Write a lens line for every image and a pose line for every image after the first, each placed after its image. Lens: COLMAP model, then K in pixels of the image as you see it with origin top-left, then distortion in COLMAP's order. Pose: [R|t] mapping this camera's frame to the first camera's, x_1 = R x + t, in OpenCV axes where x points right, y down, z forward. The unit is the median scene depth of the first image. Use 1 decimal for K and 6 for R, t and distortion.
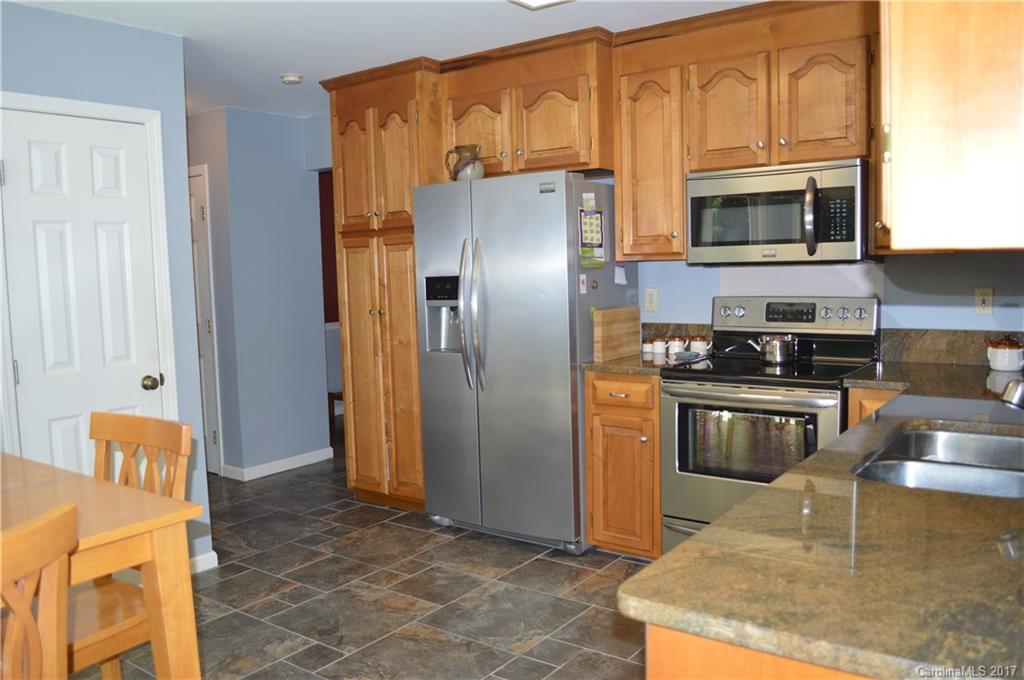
lens RADIAL K [[830.7, 0, 512.0], [0, 830.7, 340.0], [0, 0, 1]] dist [-0.059265, -0.001200]
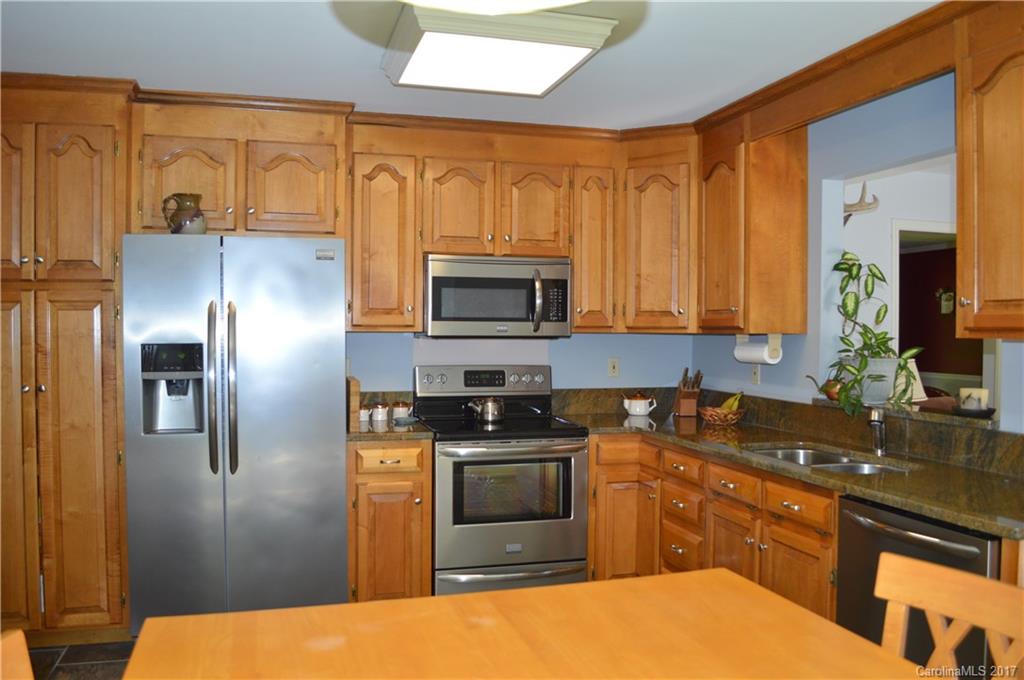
lens RADIAL K [[830.7, 0, 512.0], [0, 830.7, 340.0], [0, 0, 1]] dist [-0.059265, -0.001200]
pose [[0.610840, 0.019398, 0.791516, -0.588827], [0.048599, 0.996896, -0.061937, -0.012870], [-0.790261, 0.076300, 0.608001, 0.241532]]
